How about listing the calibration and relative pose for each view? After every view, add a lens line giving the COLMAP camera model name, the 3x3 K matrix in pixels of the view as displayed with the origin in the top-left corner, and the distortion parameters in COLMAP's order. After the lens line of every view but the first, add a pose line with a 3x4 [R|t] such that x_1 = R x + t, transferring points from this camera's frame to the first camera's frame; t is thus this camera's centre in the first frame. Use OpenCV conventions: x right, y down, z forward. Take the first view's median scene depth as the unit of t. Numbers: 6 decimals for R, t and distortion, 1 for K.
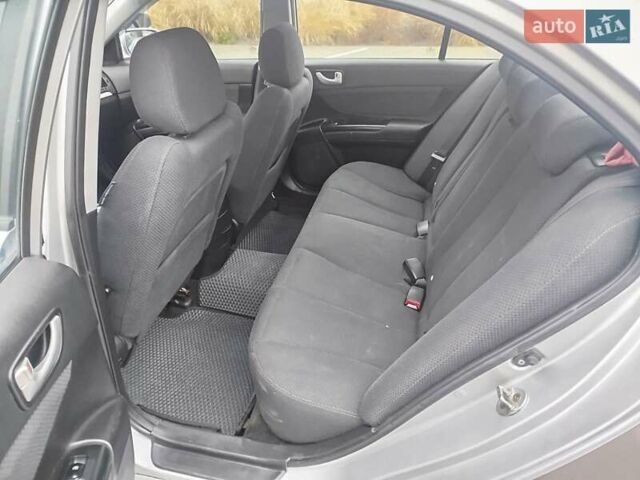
lens RADIAL K [[452.3, 0, 318.2], [0, 452.3, 240.0], [0, 0, 1]] dist [0.004619, 0.009585]
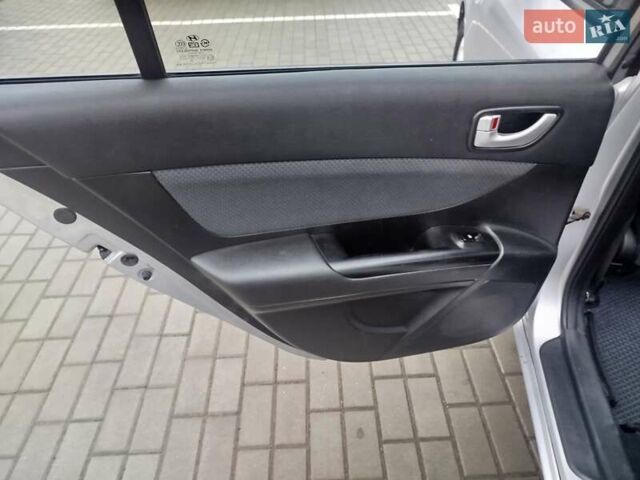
lens RADIAL K [[452.3, 0, 318.2], [0, 452.3, 240.0], [0, 0, 1]] dist [0.004619, 0.009585]
pose [[0.049733, 0.646376, -0.761397, 0.323941], [-0.492502, 0.679081, 0.544326, 0.056346], [0.868889, 0.347918, 0.352114, 0.230037]]
